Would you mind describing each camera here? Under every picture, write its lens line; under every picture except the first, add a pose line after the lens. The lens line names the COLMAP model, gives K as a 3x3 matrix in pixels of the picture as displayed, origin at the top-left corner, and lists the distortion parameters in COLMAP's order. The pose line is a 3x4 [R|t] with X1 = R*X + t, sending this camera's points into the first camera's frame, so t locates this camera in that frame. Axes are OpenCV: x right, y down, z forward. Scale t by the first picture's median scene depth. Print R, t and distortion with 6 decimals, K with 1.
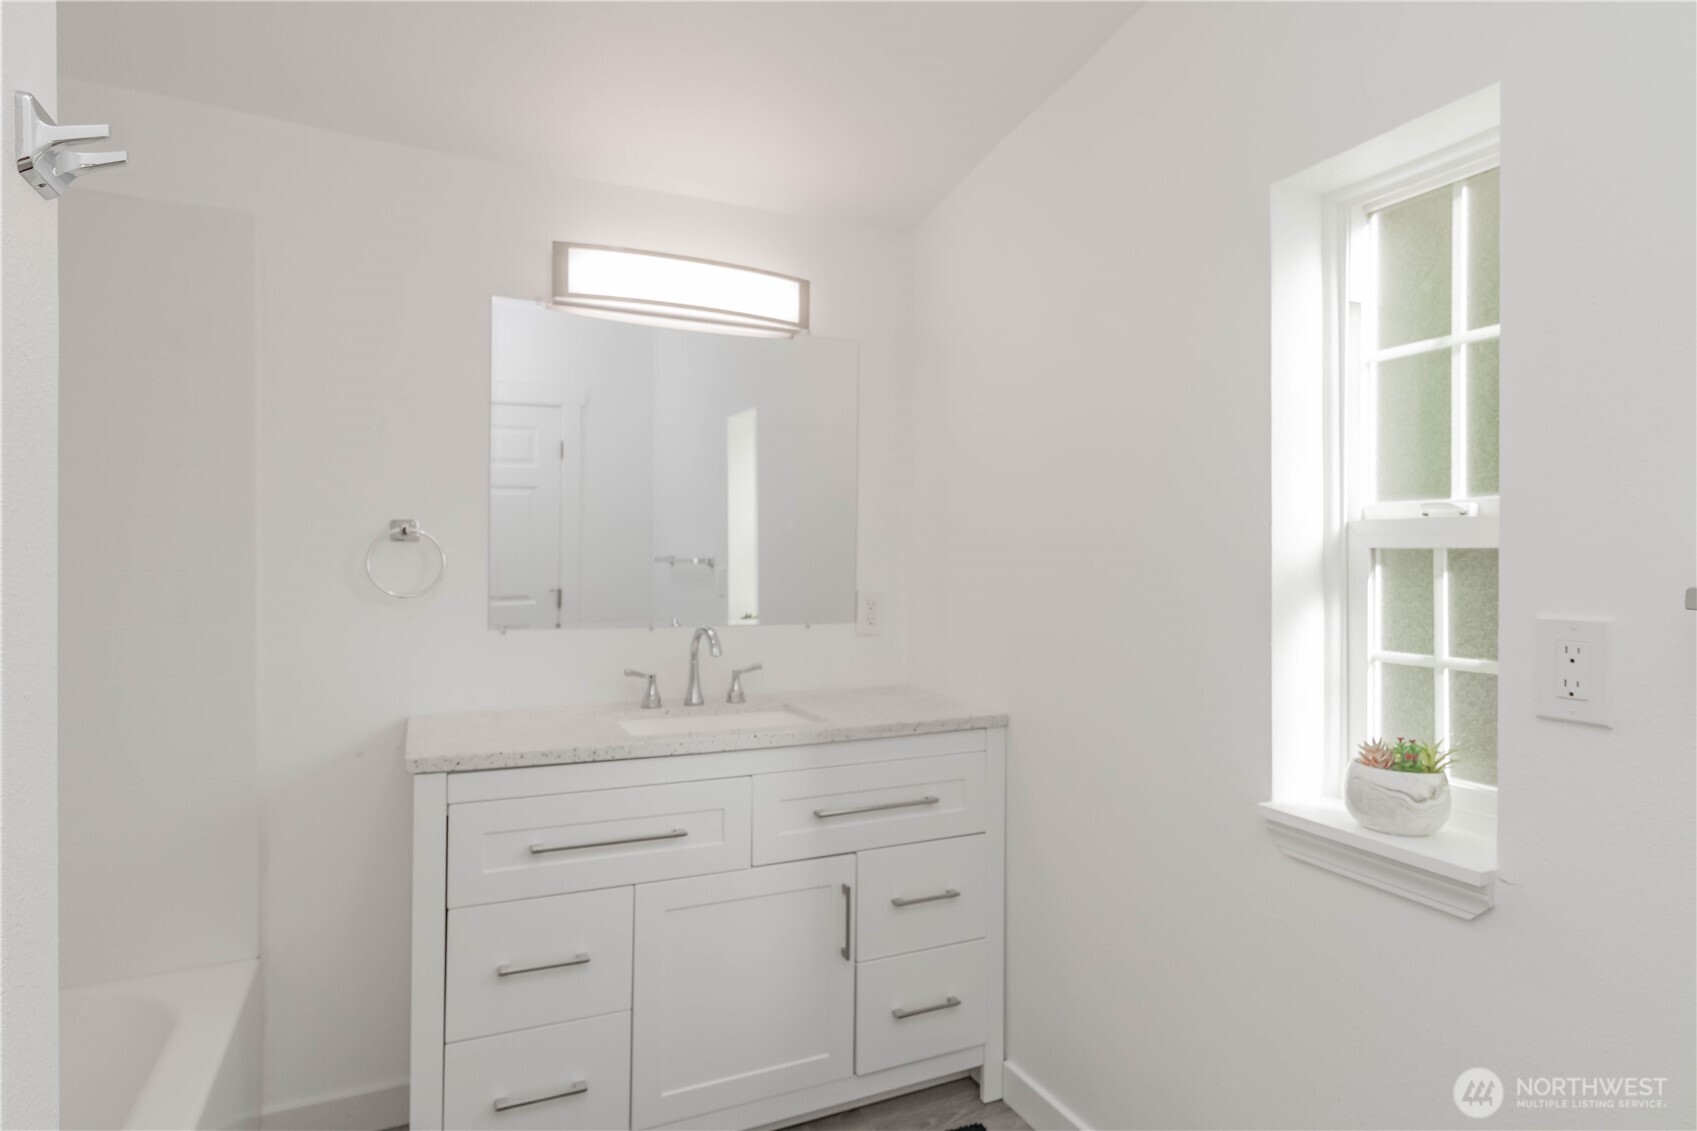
lens RADIAL K [[921.0, 0, 847.7], [0, 921.0, 568.7], [0, 0, 1]] dist [0.001099, -0.000566]
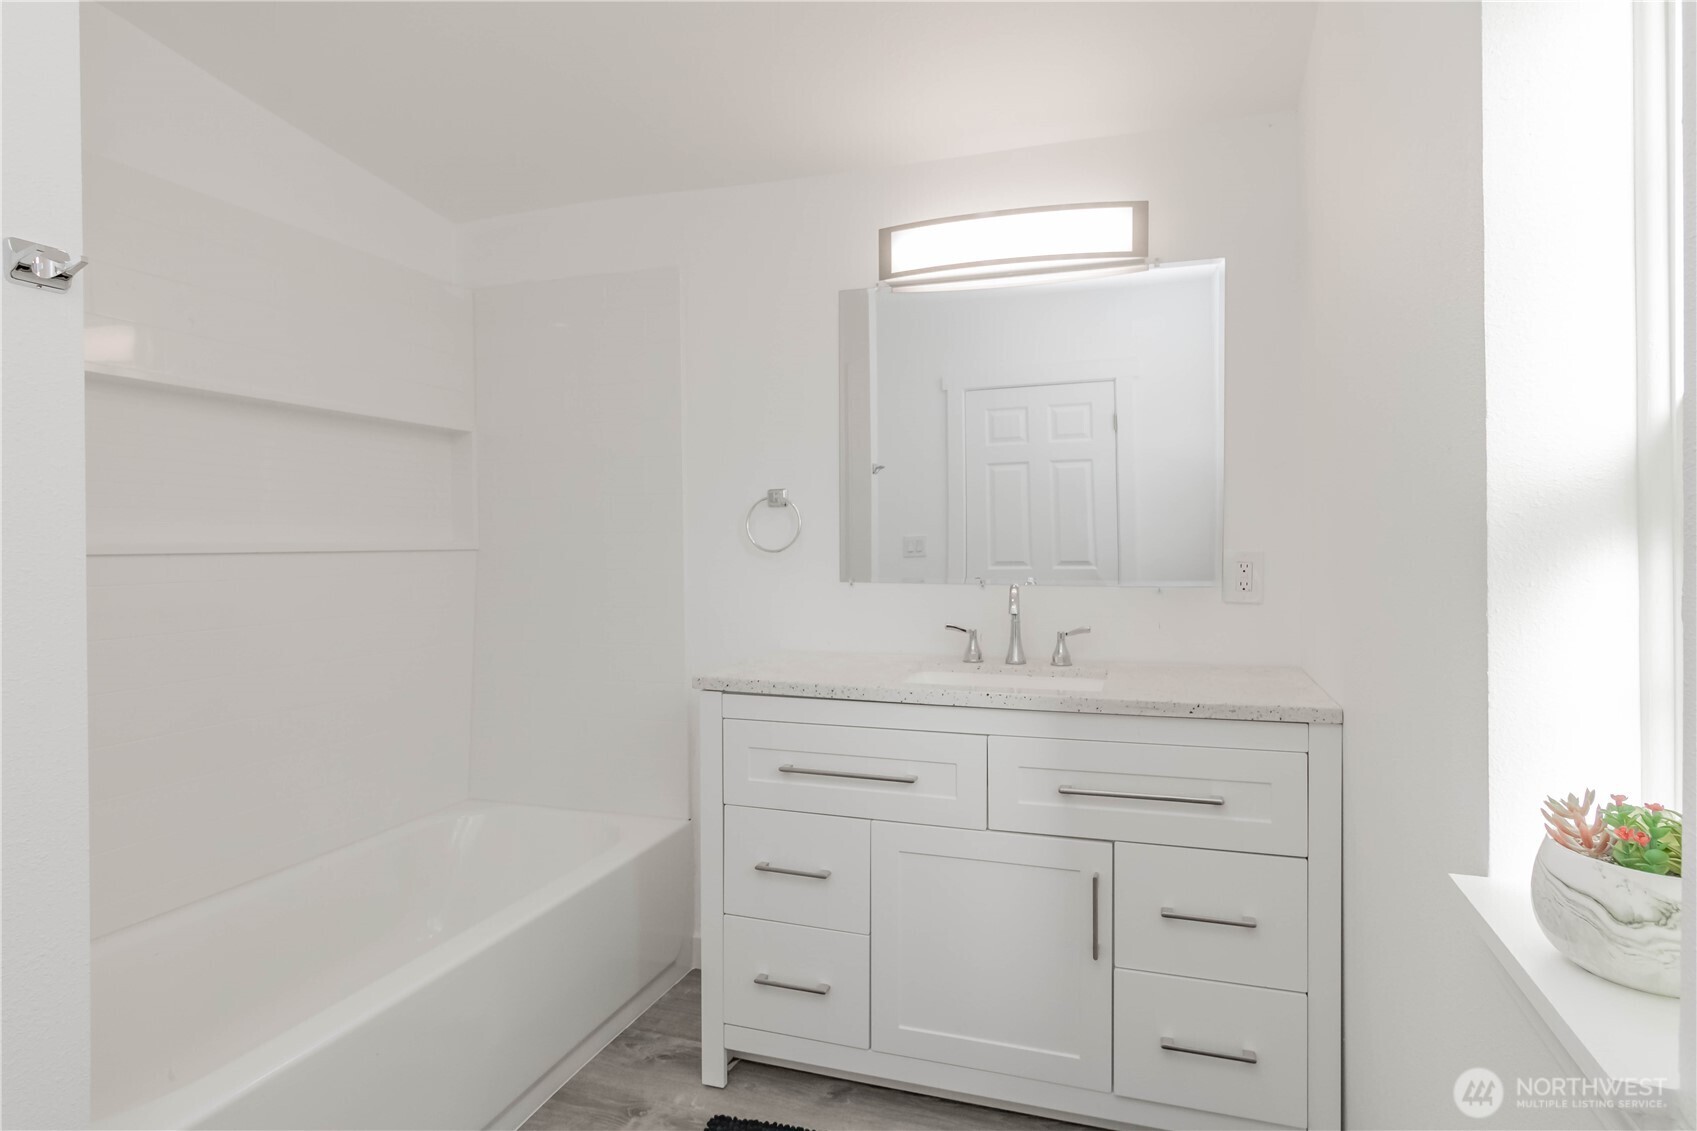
lens RADIAL K [[879.0, 0, 852.9], [0, 879.0, 552.8], [0, 0, 1]] dist [-0.006837, -0.000827]
pose [[0.733190, 0.000418, -0.680024, 0.387648], [0.004864, 0.999971, 0.005859, 0.025373], [0.680007, -0.007604, 0.733166, 0.215216]]
